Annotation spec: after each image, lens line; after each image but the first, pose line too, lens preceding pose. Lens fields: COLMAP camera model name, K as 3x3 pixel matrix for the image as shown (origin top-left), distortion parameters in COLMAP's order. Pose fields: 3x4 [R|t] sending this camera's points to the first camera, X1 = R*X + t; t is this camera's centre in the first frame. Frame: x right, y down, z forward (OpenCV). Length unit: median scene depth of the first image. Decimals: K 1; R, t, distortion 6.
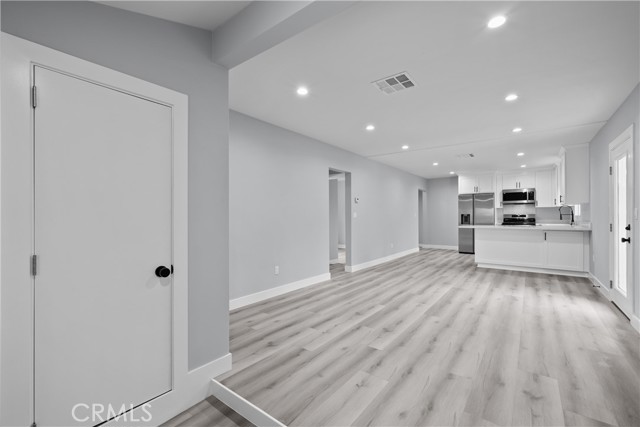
lens RADIAL K [[278.0, 0, 313.0], [0, 278.0, 215.4], [0, 0, 1]] dist [-0.001642, -0.000022]
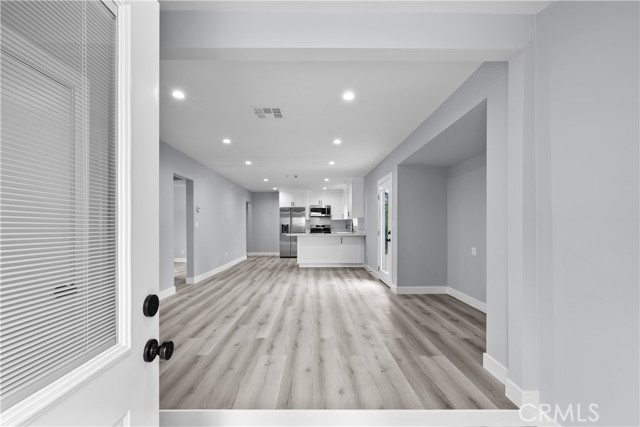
lens RADIAL K [[279.1, 0, 318.6], [0, 279.1, 225.5], [0, 0, 1]] dist [-0.000279, 0.000031]
pose [[0.781715, 0.003979, 0.623623, -0.138551], [-0.003188, 0.999992, -0.002384, 0.003380], [-0.623628, -0.000124, 0.781721, -0.028746]]
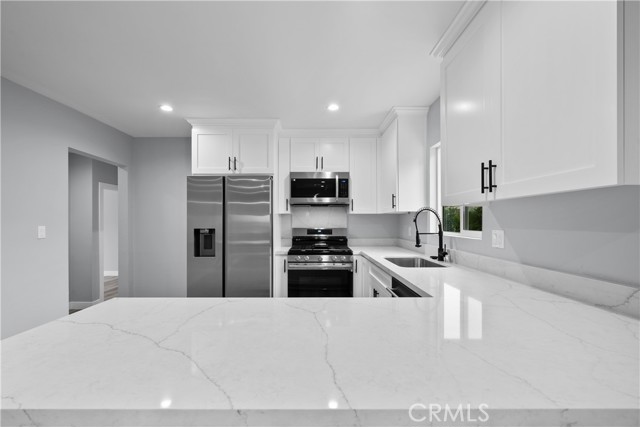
lens RADIAL K [[278.0, 0, 313.0], [0, 278.0, 215.4], [0, 0, 1]] dist [-0.001642, -0.000022]
pose [[0.783281, 0.009688, 0.621592, 0.759433], [-0.004290, 0.999939, -0.010179, -0.034249], [-0.621653, 0.005306, 0.783275, 1.099873]]
